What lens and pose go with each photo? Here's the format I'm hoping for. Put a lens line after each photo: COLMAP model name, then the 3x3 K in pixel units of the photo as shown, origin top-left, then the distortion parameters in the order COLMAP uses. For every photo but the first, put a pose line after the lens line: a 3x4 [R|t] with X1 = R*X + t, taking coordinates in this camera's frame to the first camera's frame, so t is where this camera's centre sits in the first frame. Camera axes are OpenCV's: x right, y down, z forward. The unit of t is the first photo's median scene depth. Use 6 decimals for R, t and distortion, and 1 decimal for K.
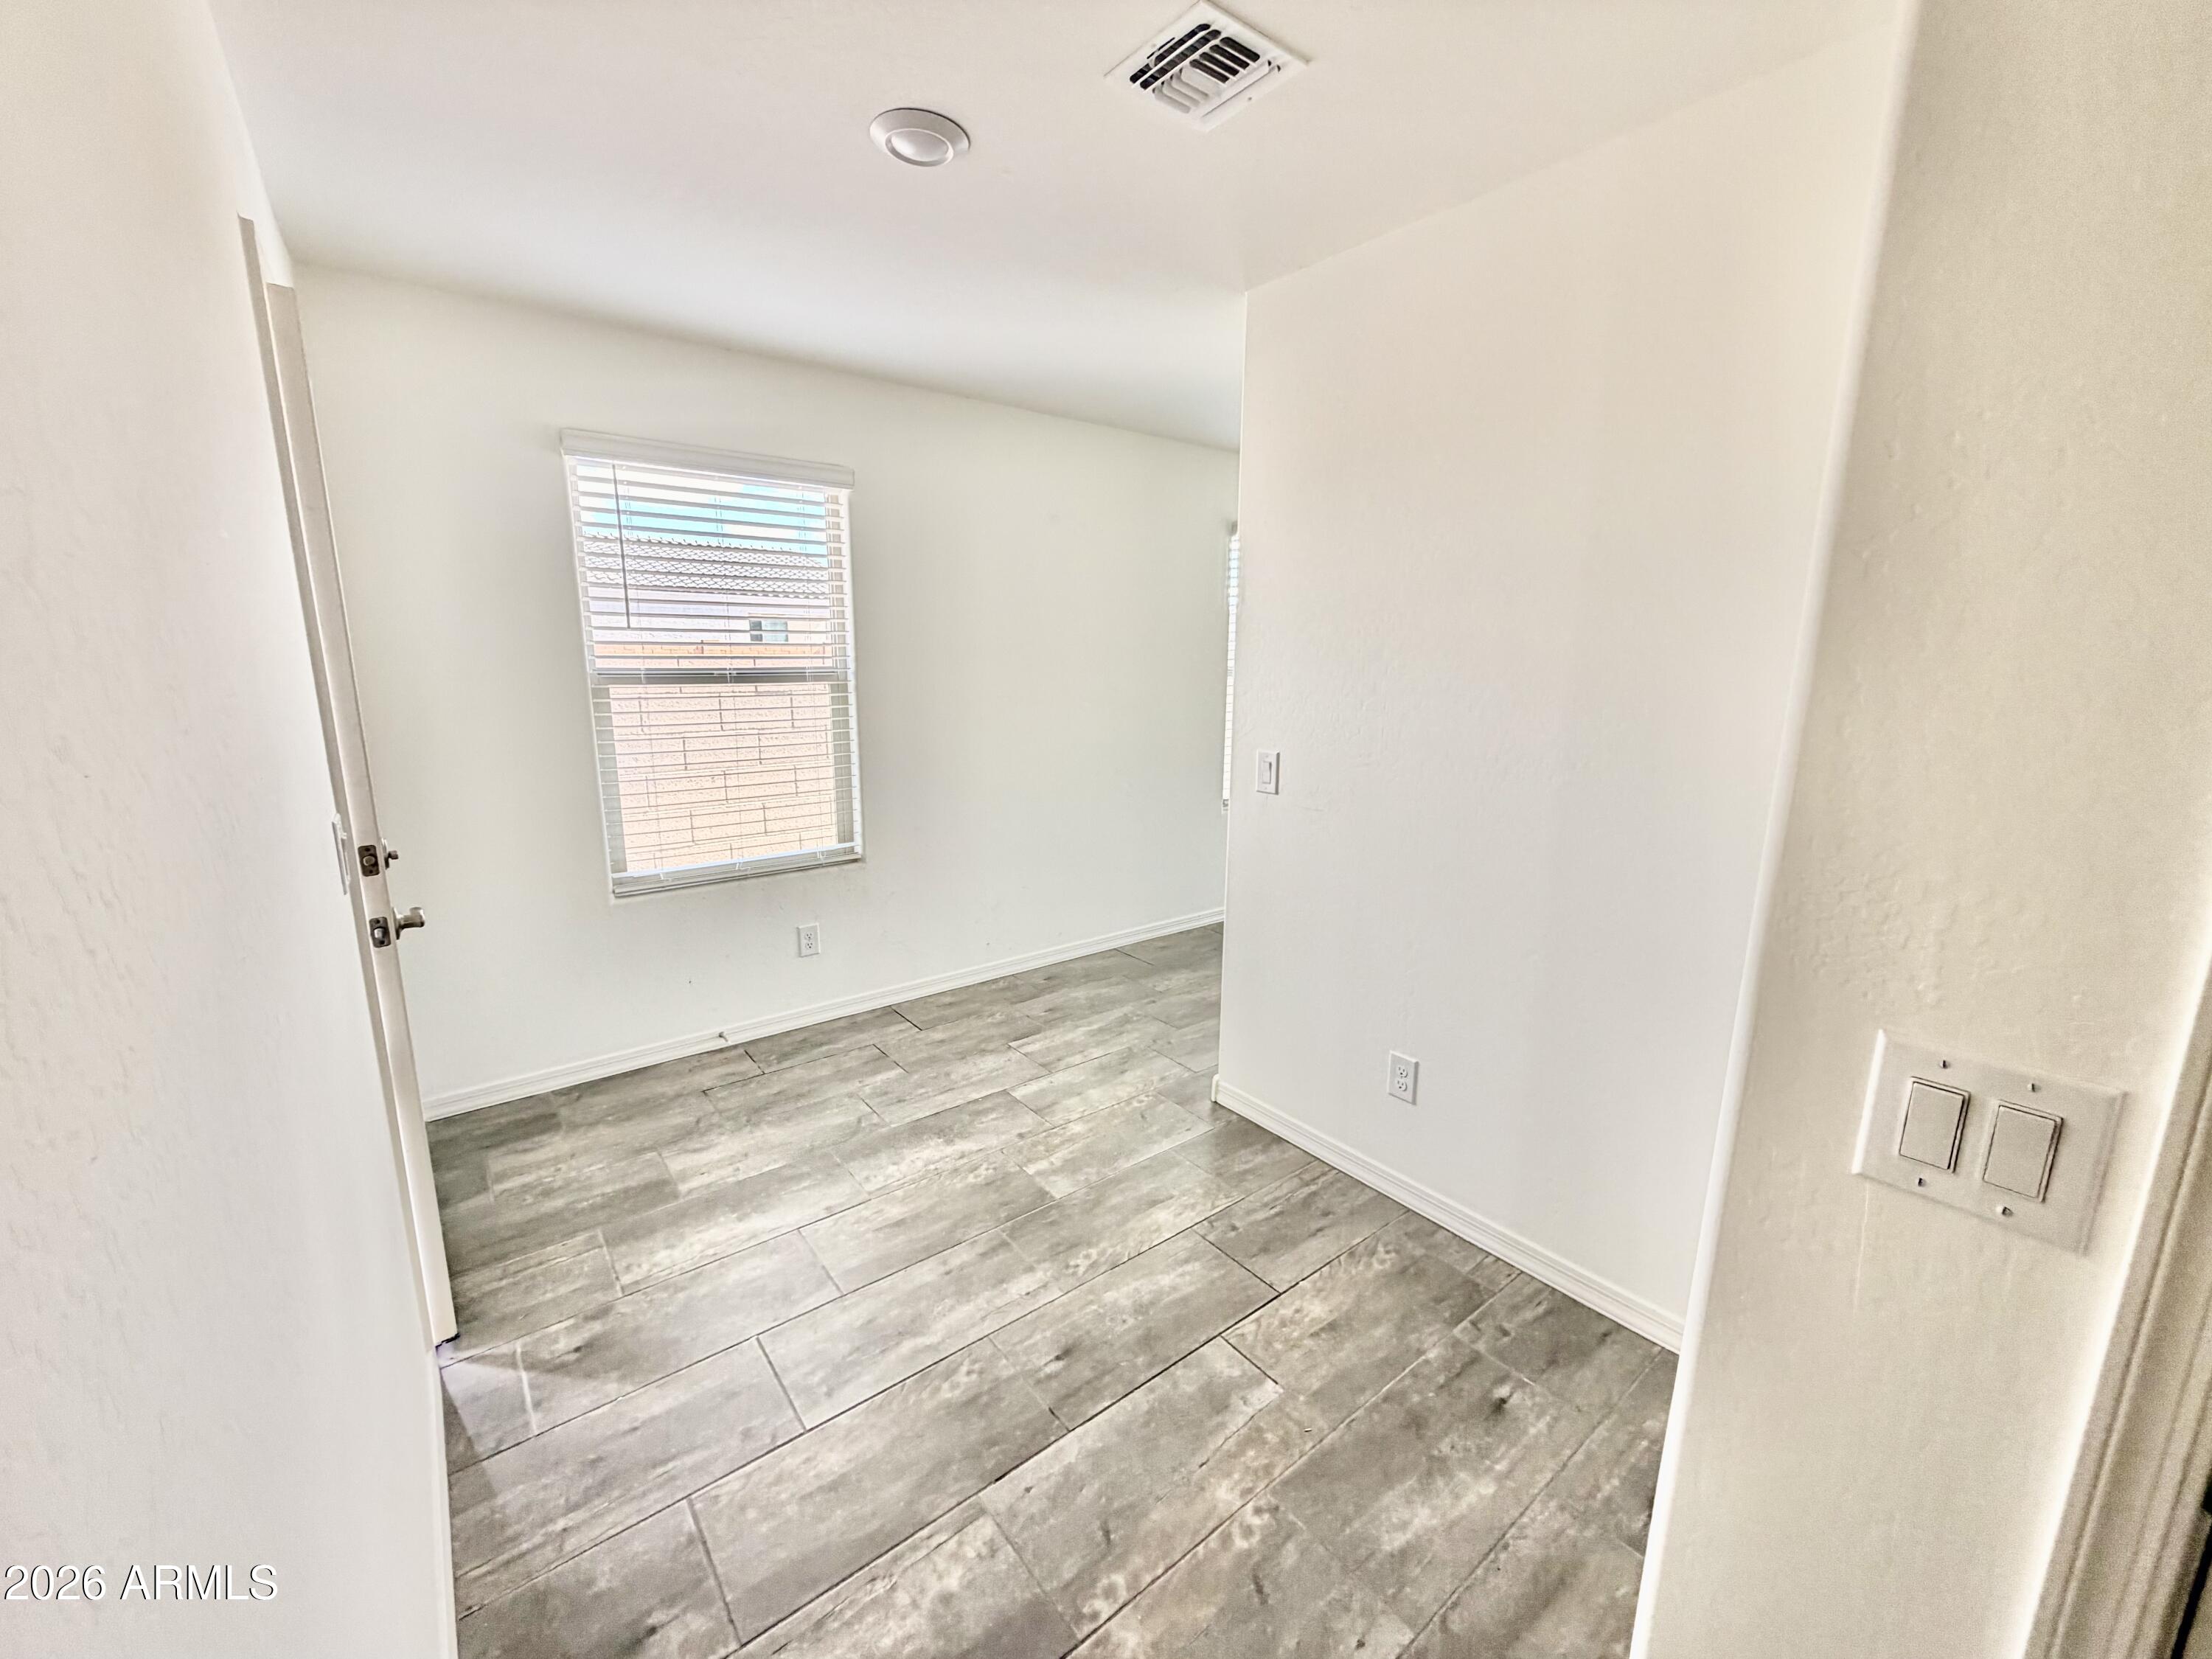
lens RADIAL K [[880.8, 0, 1110.5], [0, 880.8, 830.9], [0, 0, 1]] dist [0.001780, 0.000943]
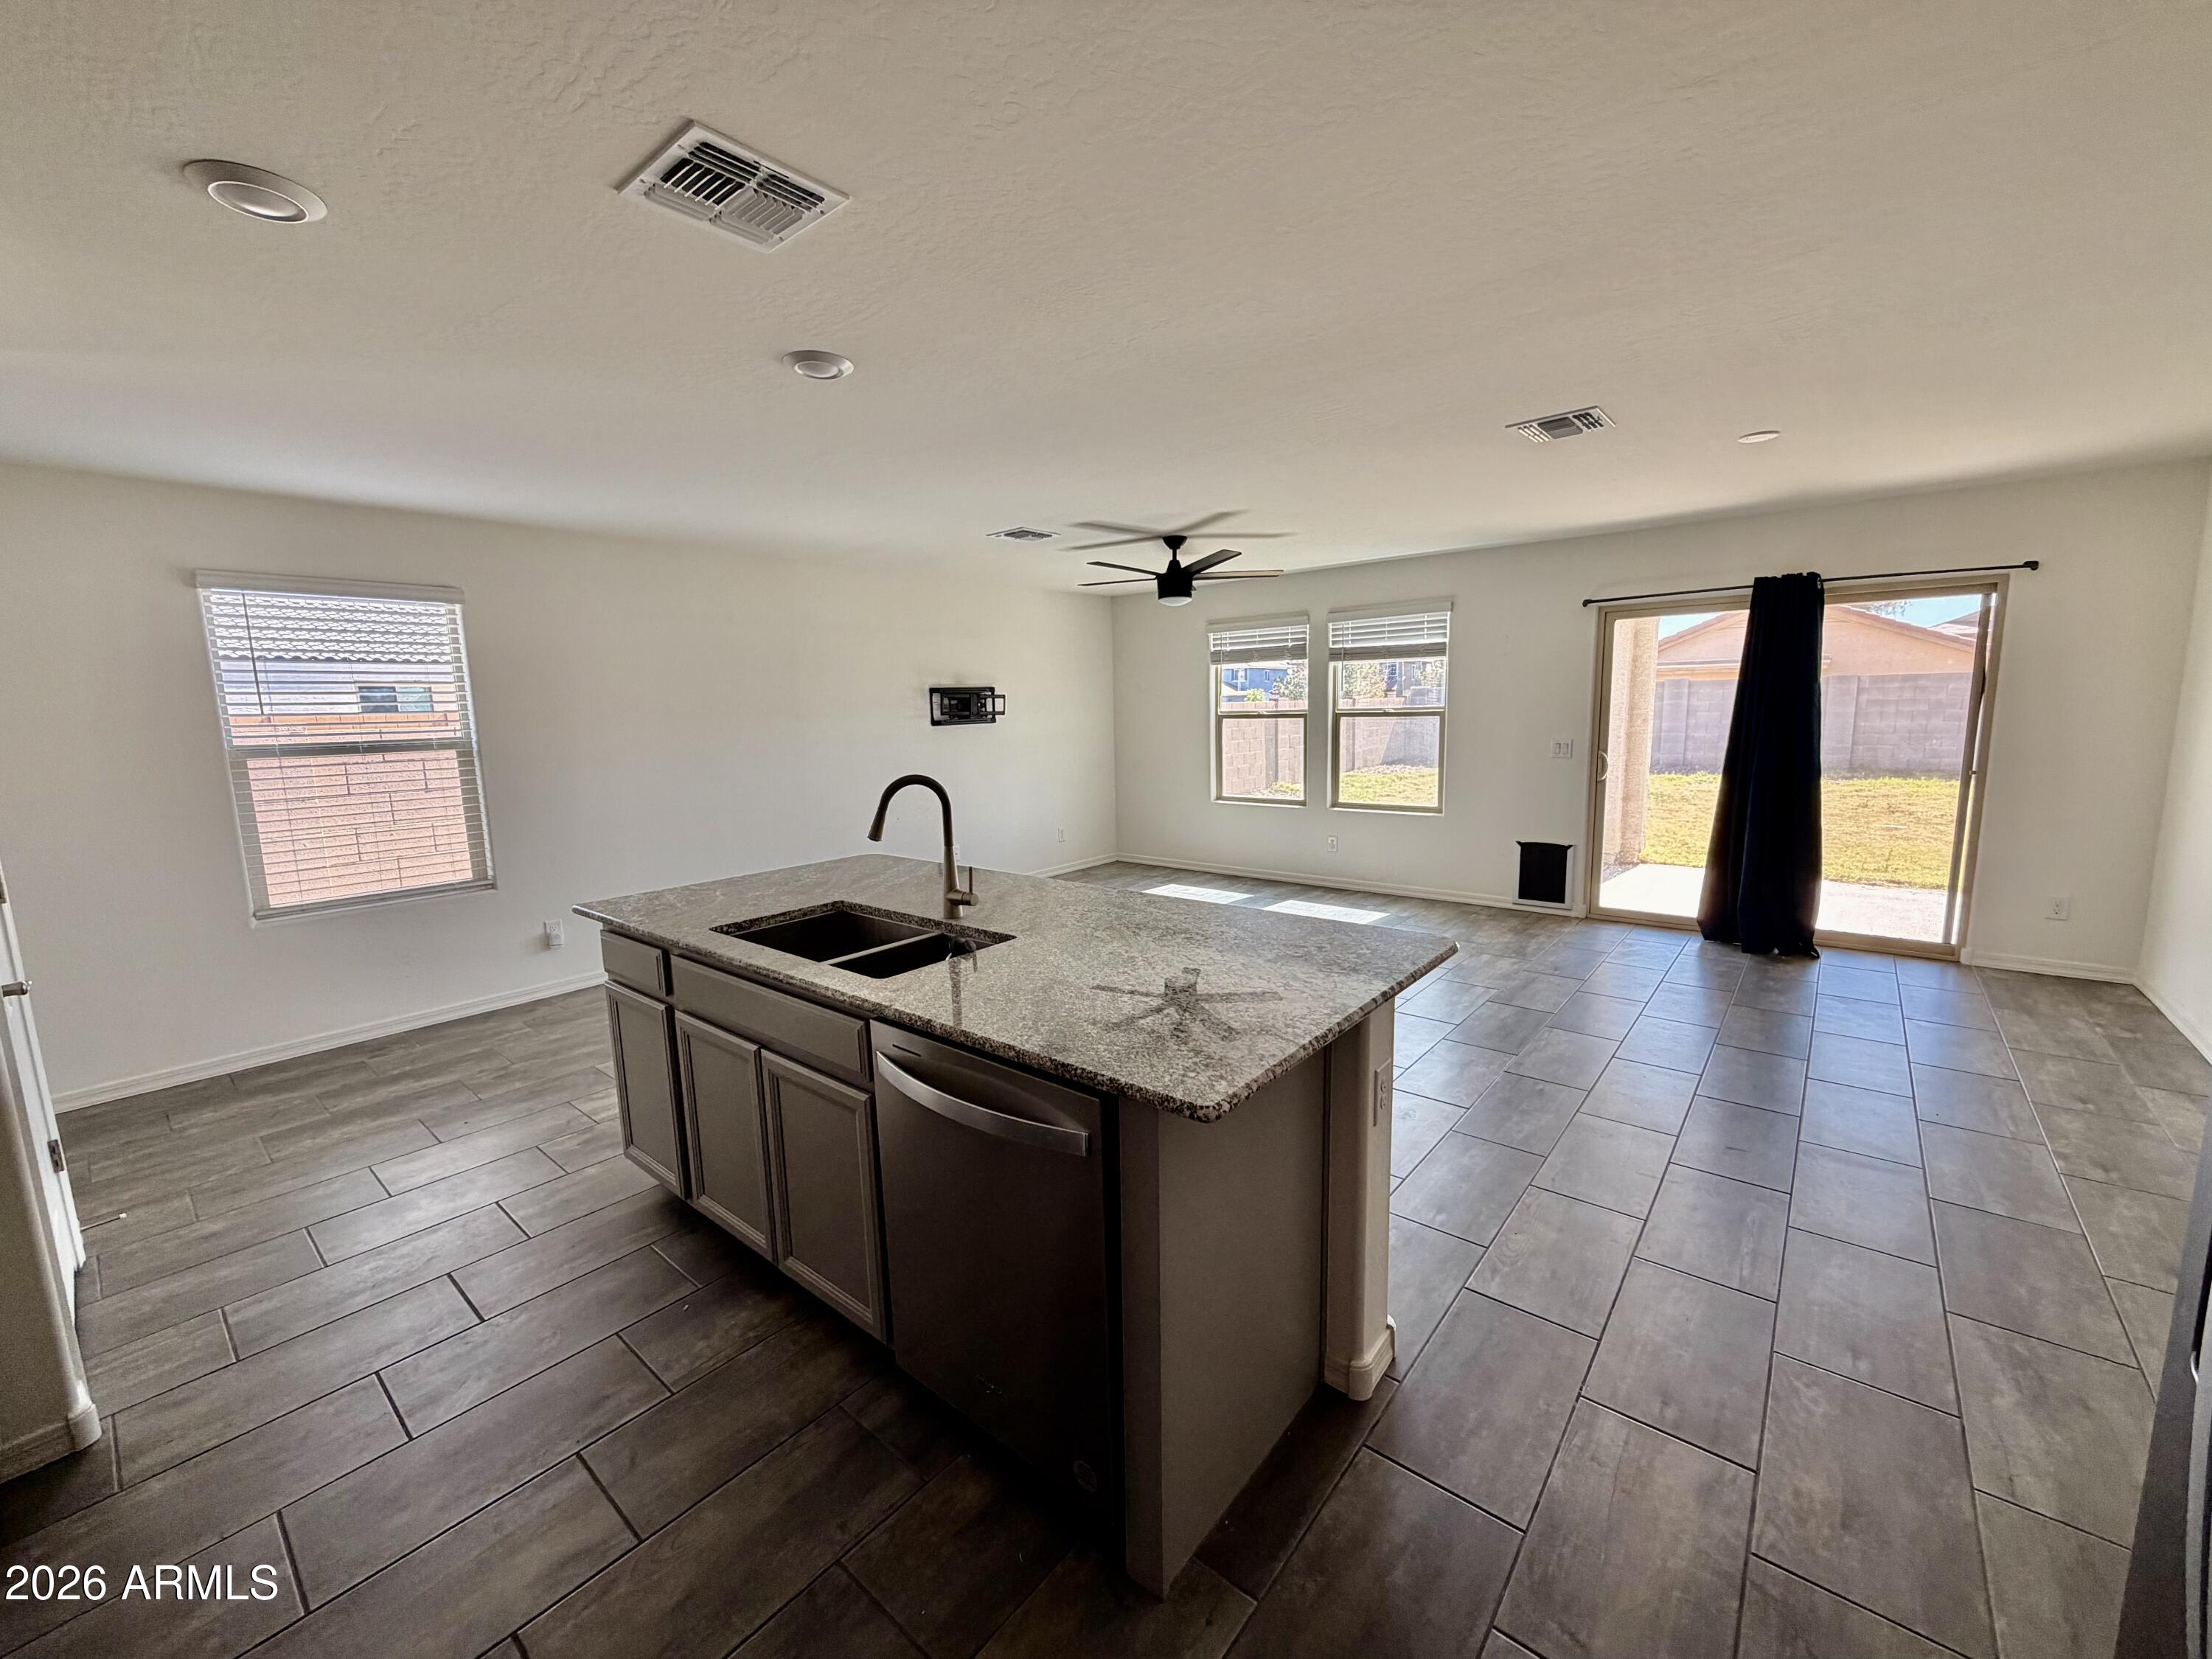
lens RADIAL K [[880.8, 0, 1111.2], [0, 880.8, 836.6], [0, 0, 1]] dist [0.001780, 0.000943]
pose [[0.979285, -0.058890, 0.193733, 0.383825], [0.070159, 0.996189, -0.051821, 0.097655], [-0.189943, 0.064340, 0.979685, -0.465316]]
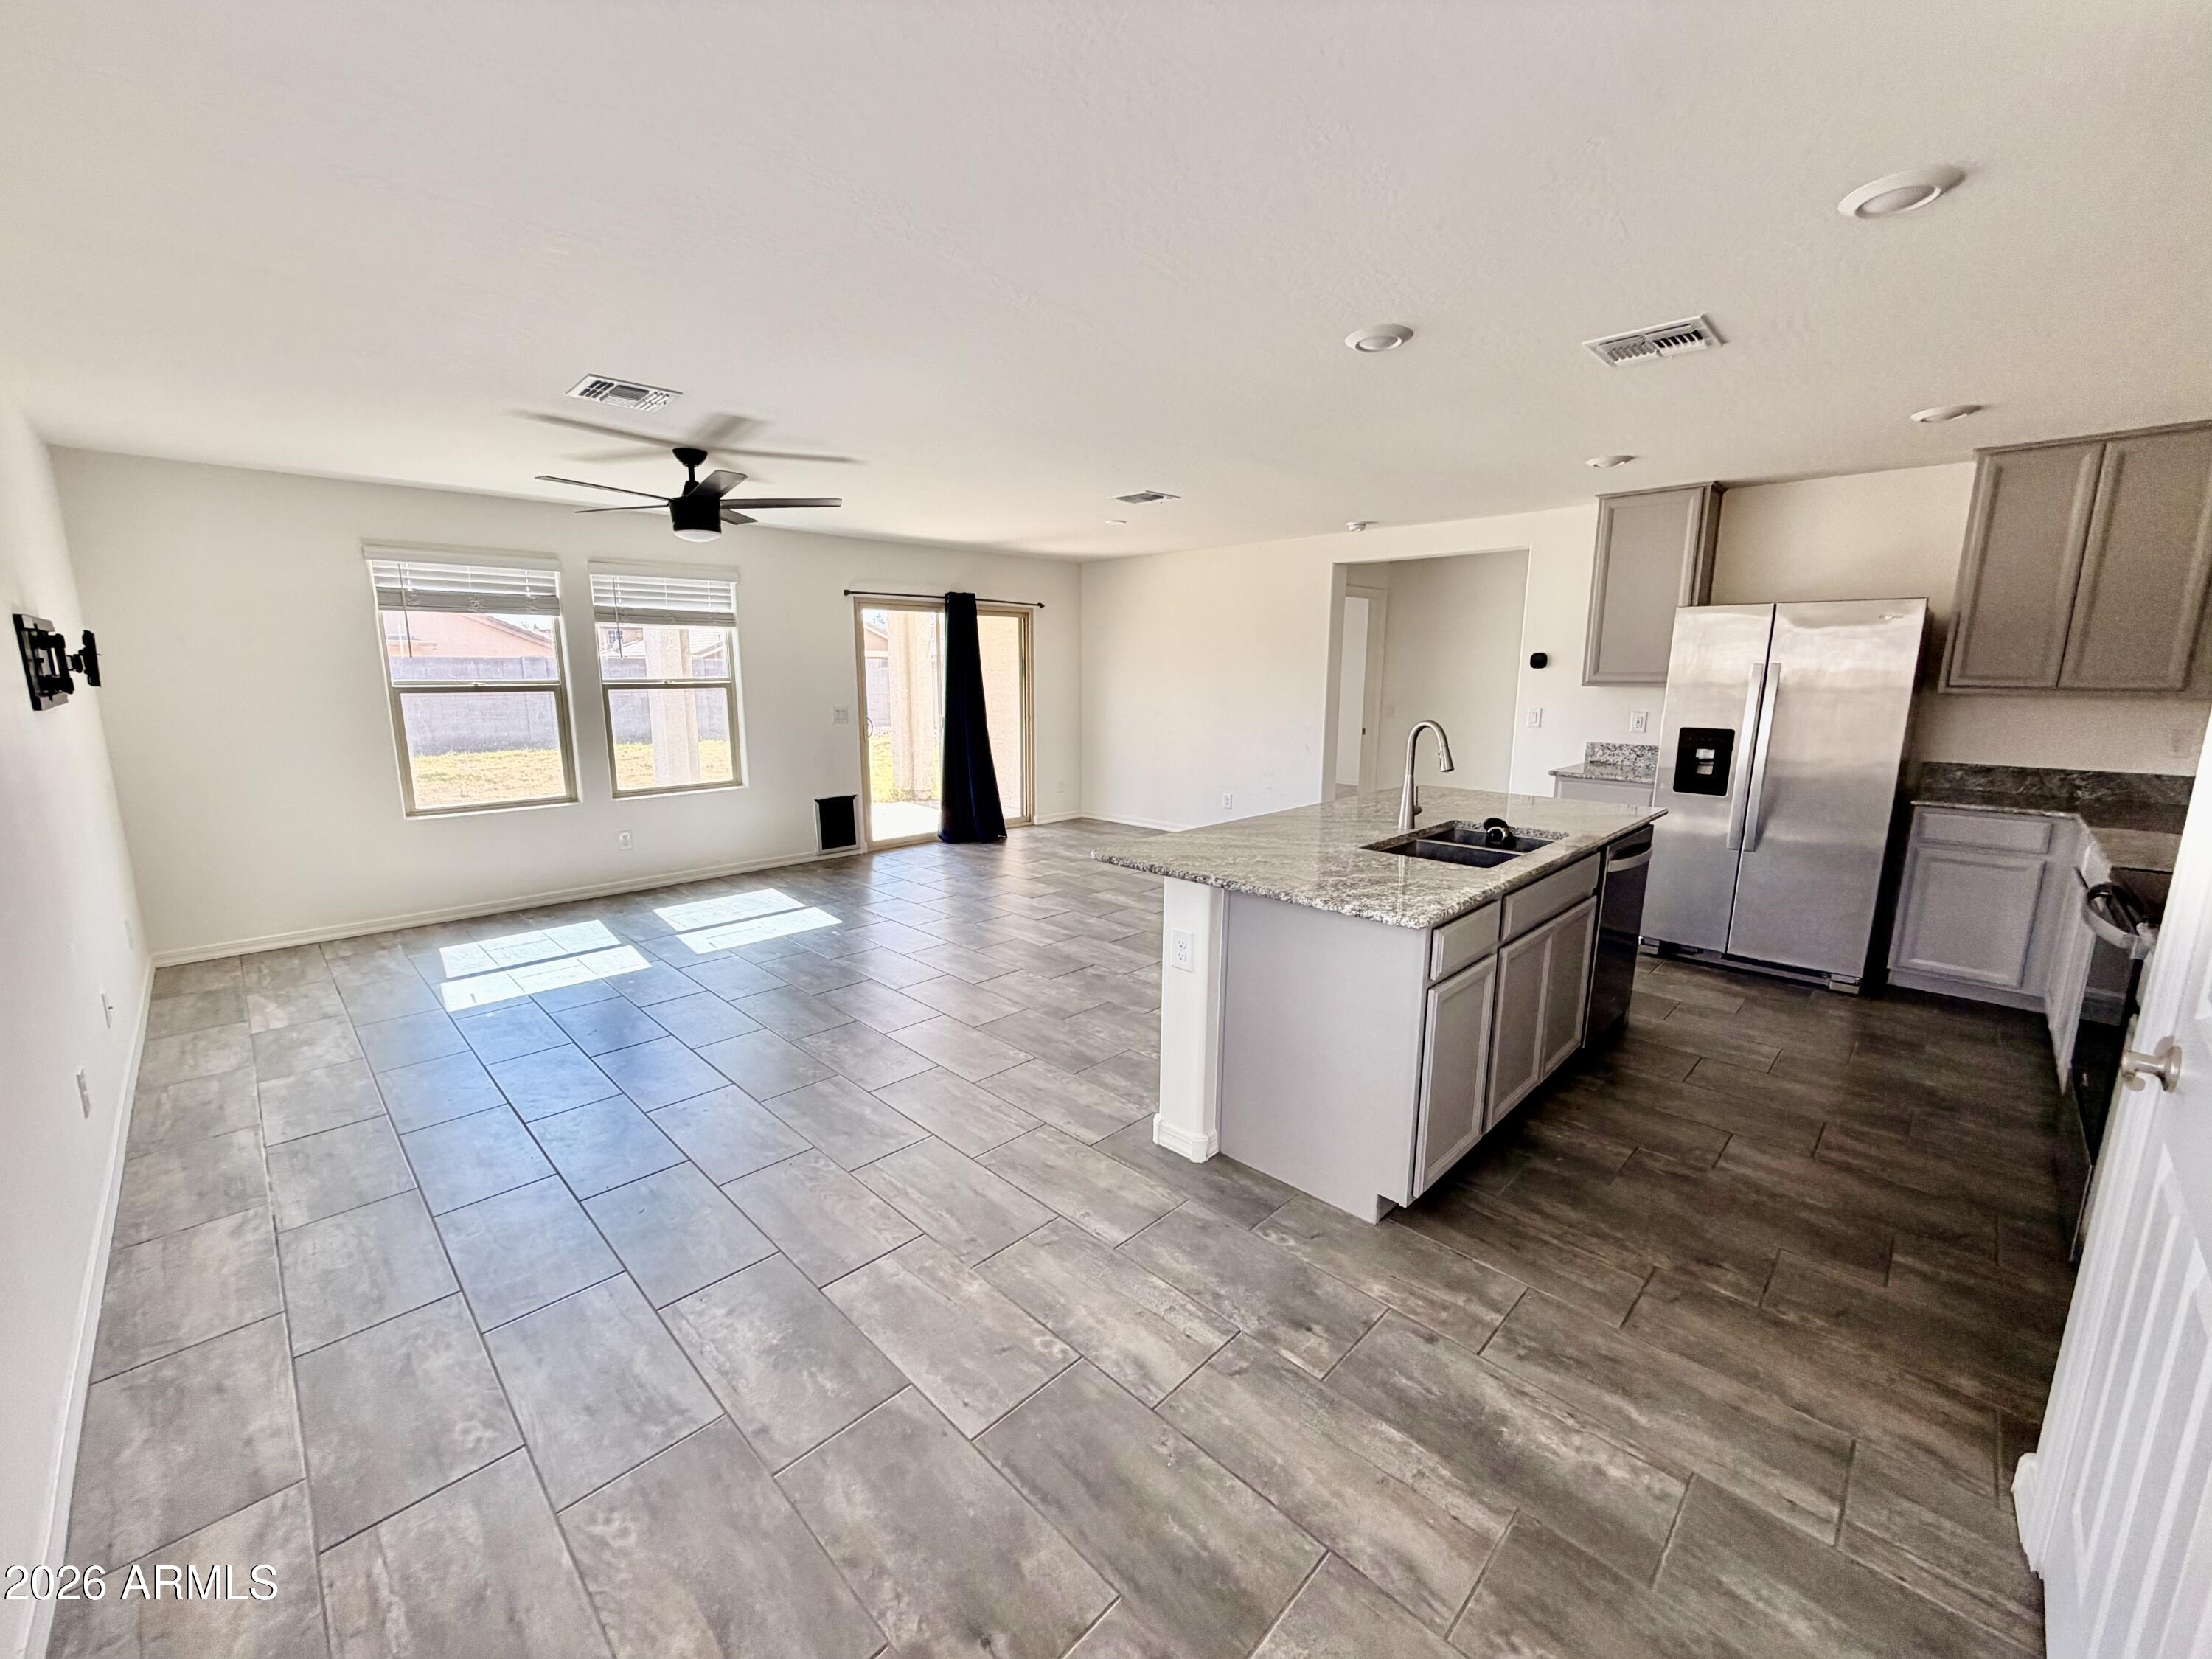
lens RADIAL K [[880.8, 0, 1092.7], [0, 880.8, 826.6], [0, 0, 1]] dist [0.001780, 0.000943]
pose [[-0.107304, -0.180268, 0.977747, -1.101184], [0.204345, 0.958431, 0.199133, -0.300437], [-0.973000, 0.221166, -0.066007, 1.443382]]
